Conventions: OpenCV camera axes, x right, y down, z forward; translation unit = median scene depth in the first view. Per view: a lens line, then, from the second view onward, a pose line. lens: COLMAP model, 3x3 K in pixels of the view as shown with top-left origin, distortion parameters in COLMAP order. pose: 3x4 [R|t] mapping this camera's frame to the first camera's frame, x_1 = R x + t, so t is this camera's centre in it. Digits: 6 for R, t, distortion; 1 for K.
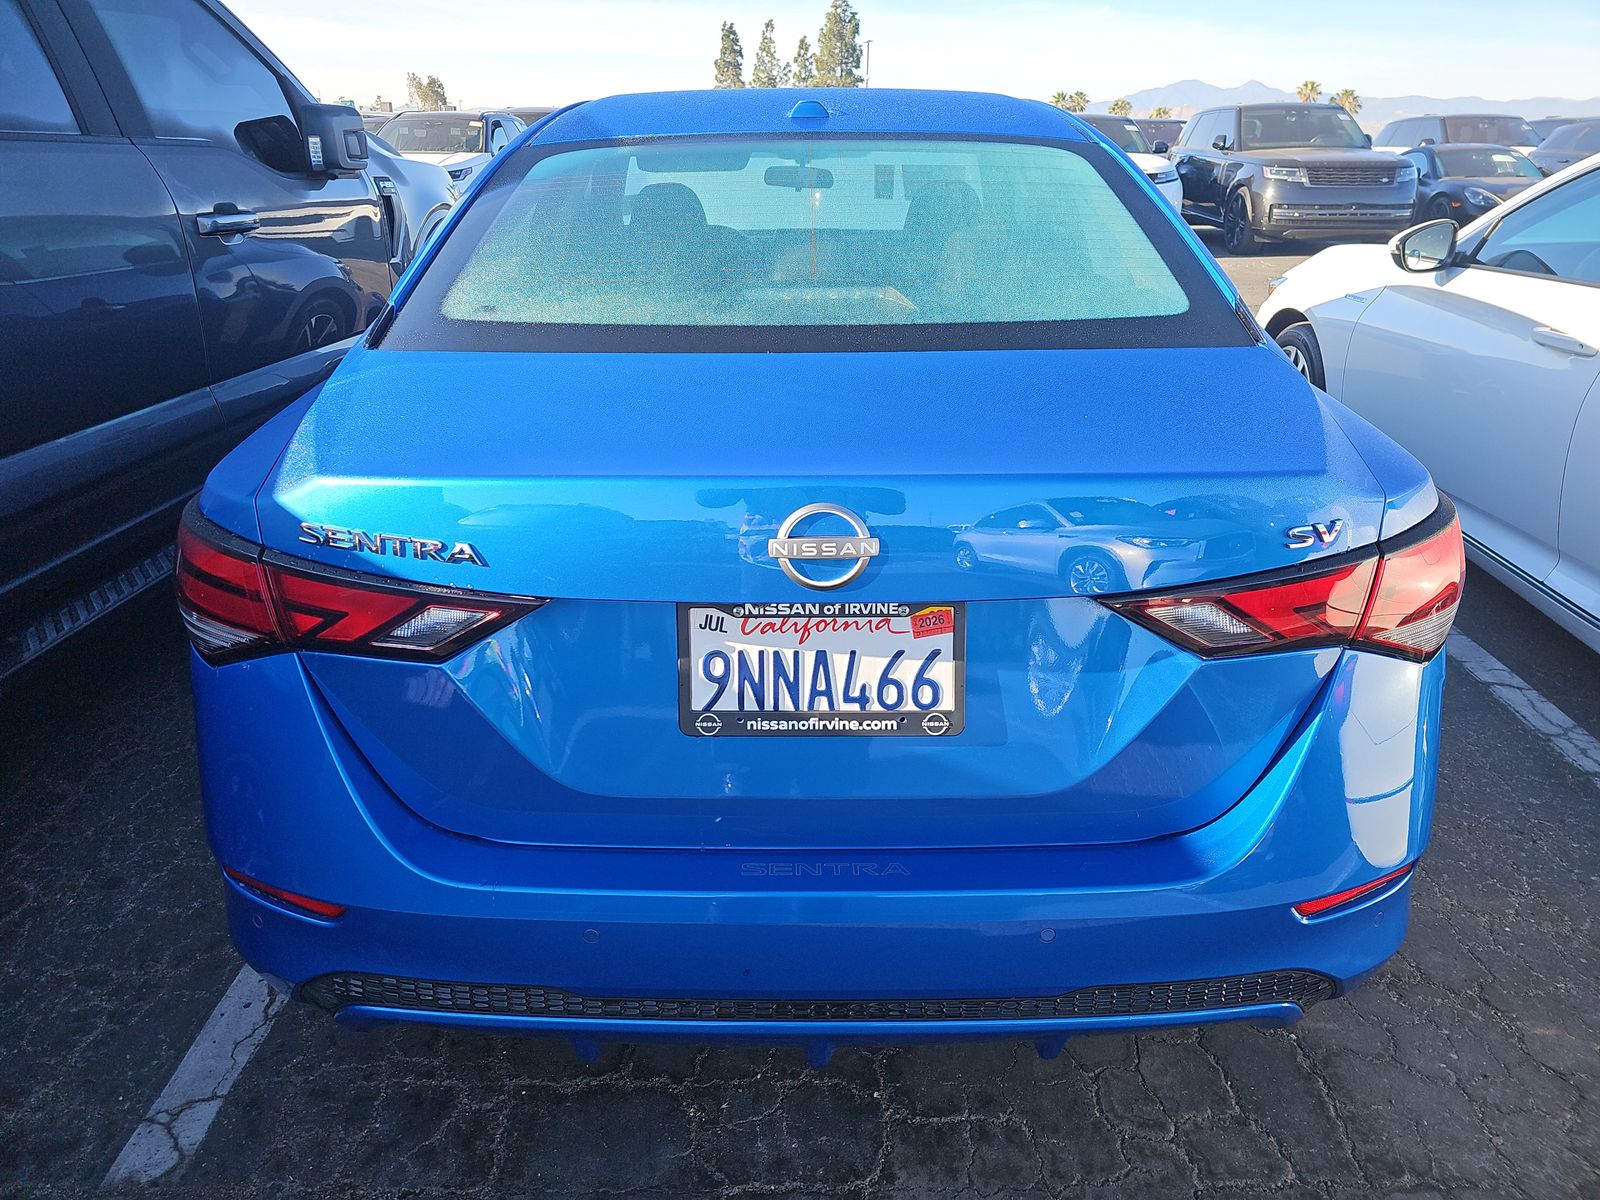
lens RADIAL K [[1080.6, 0, 800.0], [0, 1080.6, 600.0], [0, 0, 1]] dist [-0.000063, -0.001690]
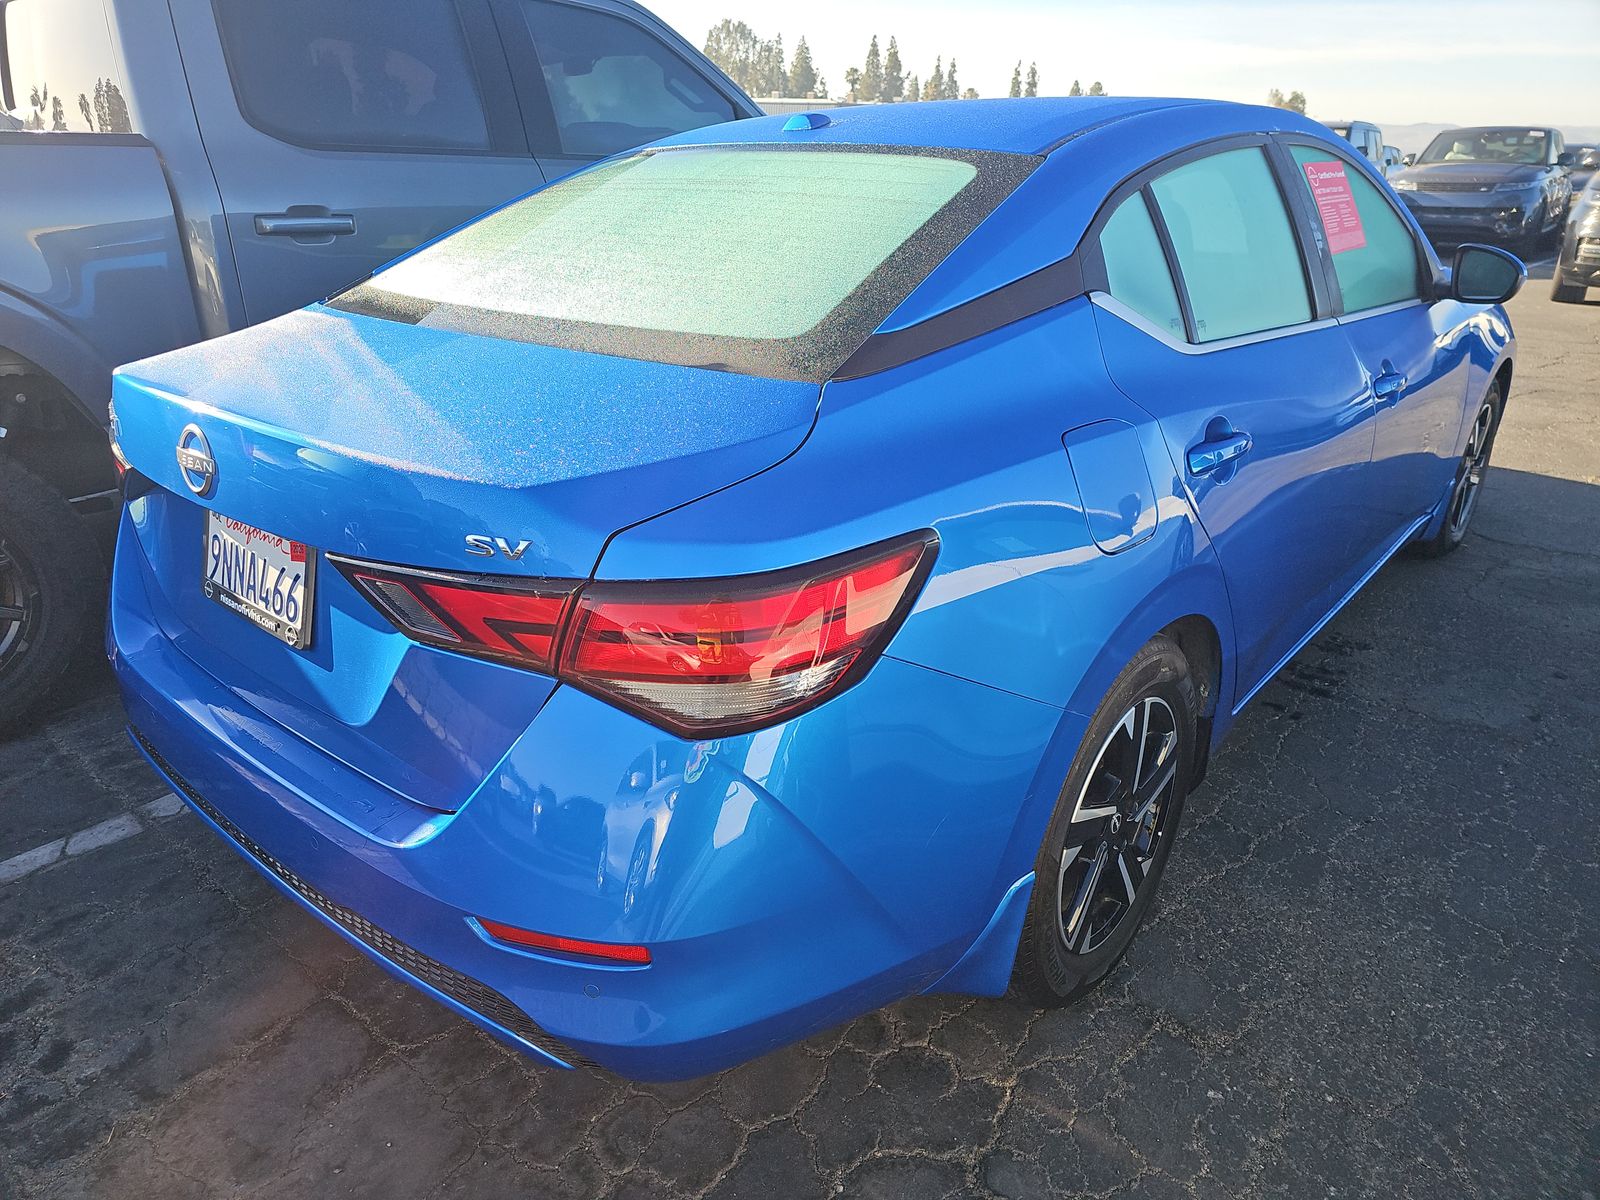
lens RADIAL K [[1070.1, 0, 800.0], [0, 1070.1, 600.0], [0, 0, 1]] dist [-0.004405, -0.000295]
pose [[0.757810, 0.245305, -0.604607, 1.087246], [-0.251131, 0.964908, 0.076723, -0.134097], [0.602211, 0.093694, 0.792820, 0.345991]]
